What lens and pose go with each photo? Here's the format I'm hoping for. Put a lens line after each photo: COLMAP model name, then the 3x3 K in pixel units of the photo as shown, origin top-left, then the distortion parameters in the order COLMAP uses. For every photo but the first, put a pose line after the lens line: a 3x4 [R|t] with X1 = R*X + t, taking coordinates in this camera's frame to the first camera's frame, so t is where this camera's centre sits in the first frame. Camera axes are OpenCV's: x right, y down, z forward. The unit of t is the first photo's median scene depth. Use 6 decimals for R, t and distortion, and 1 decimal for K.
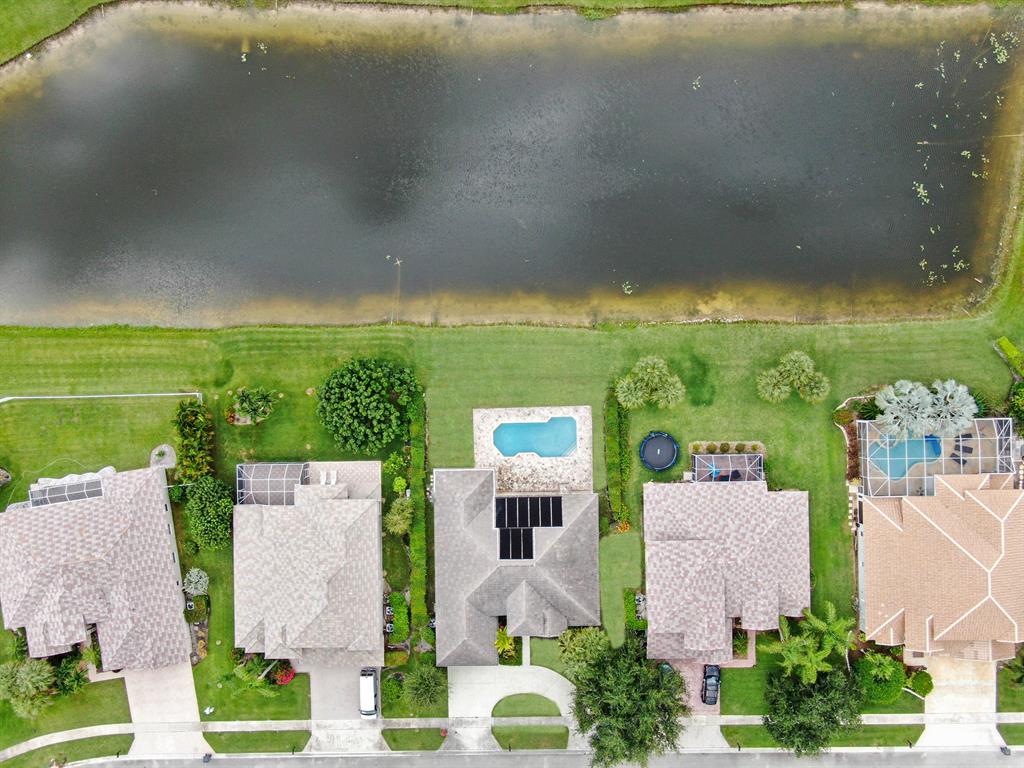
lens RADIAL K [[994.8, 0, 512.0], [0, 994.8, 384.0], [0, 0, 1]] dist [-0.012649, 0.006120]
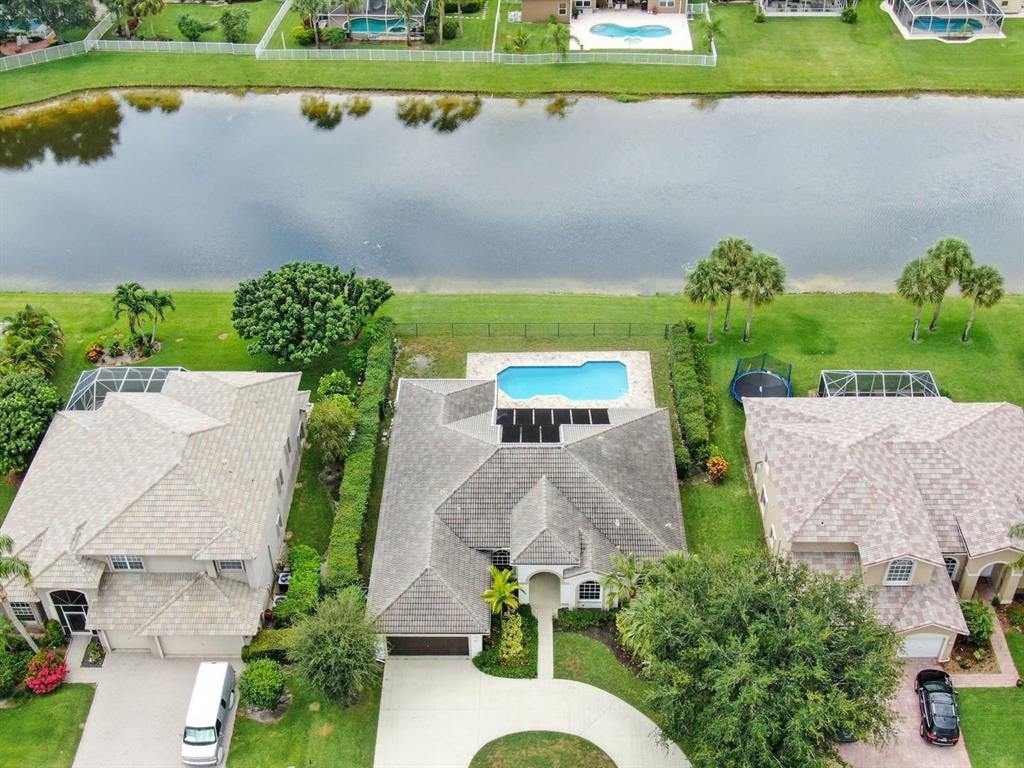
lens RADIAL K [[1184.7, 0, 510.5], [0, 1184.7, 392.3], [0, 0, 1]] dist [0.081812, -0.302033]
pose [[0.999495, 0.024099, -0.020711, 0.006058], [-0.031344, 0.640728, -0.767128, 0.647952], [-0.005217, 0.767390, 0.641160, 0.526932]]
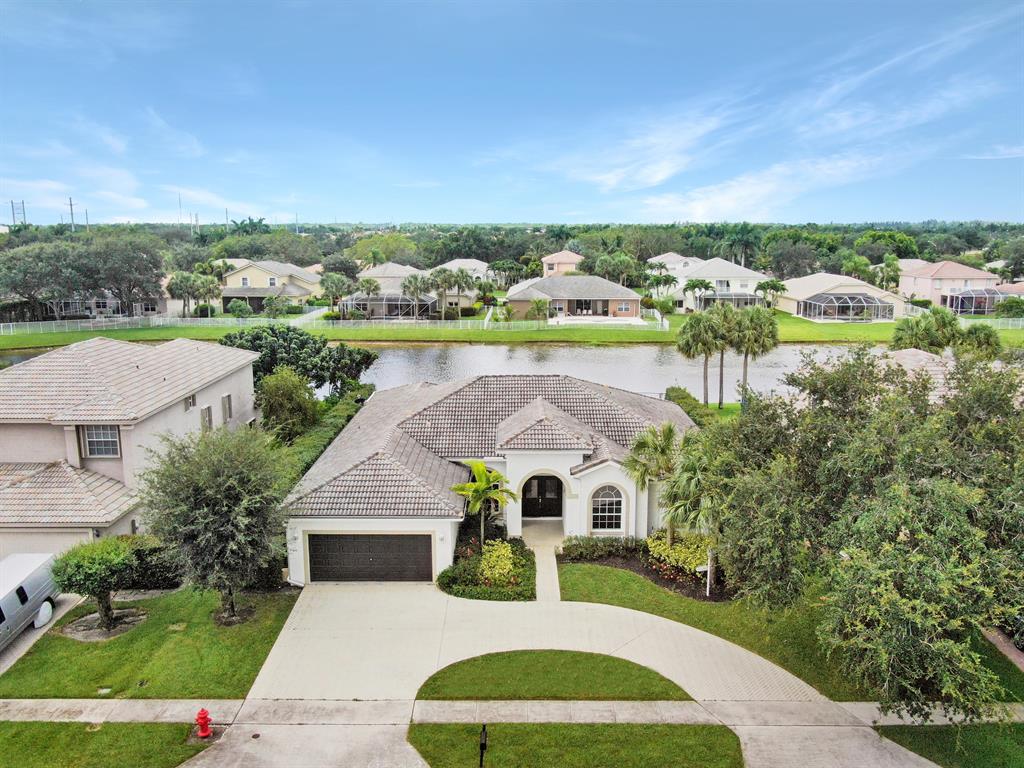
lens RADIAL K [[838.1, 0, 512.0], [0, 838.1, 384.0], [0, 0, 1]] dist [-0.008126, 0.004242]
pose [[0.999725, 0.017446, -0.015683, 0.005819], [-0.018722, 0.190531, -0.981503, 0.536096], [-0.014135, 0.981526, 0.190806, 0.894058]]
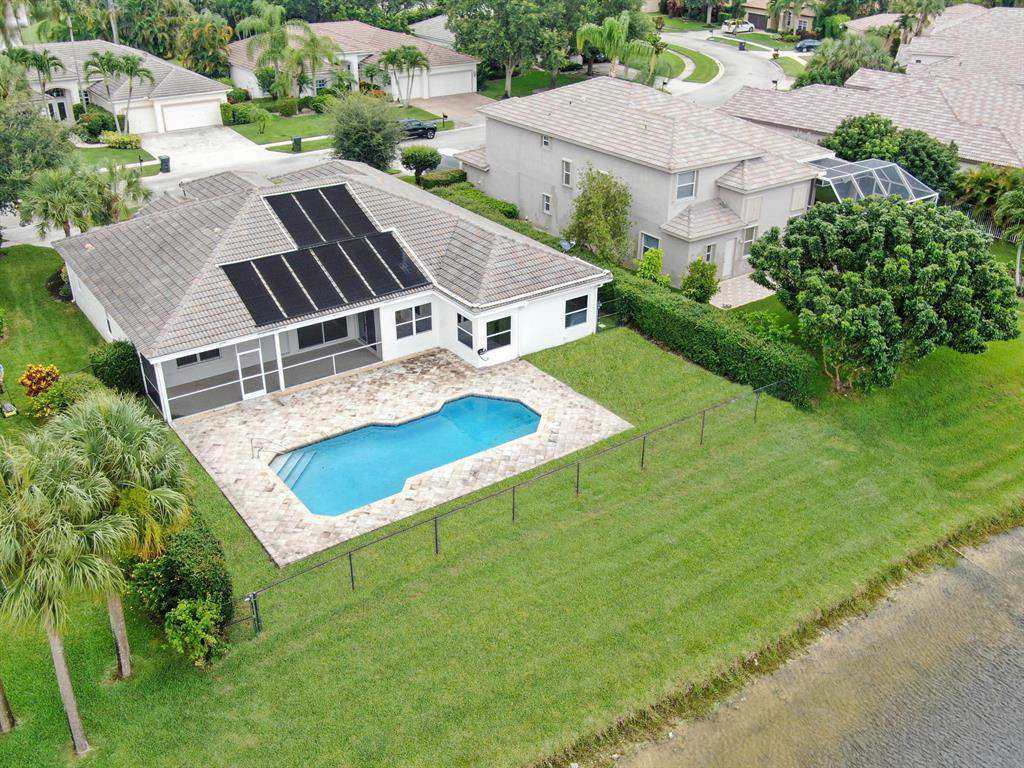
lens RADIAL K [[961.5, 0, 512.0], [0, 961.5, 384.0], [0, 0, 1]] dist [-0.014382, -0.003480]
pose [[-0.826027, 0.266073, -0.496875, 0.140125], [-0.563485, -0.369786, 0.738744, -0.171199], [0.012823, 0.890204, 0.455382, 0.862845]]
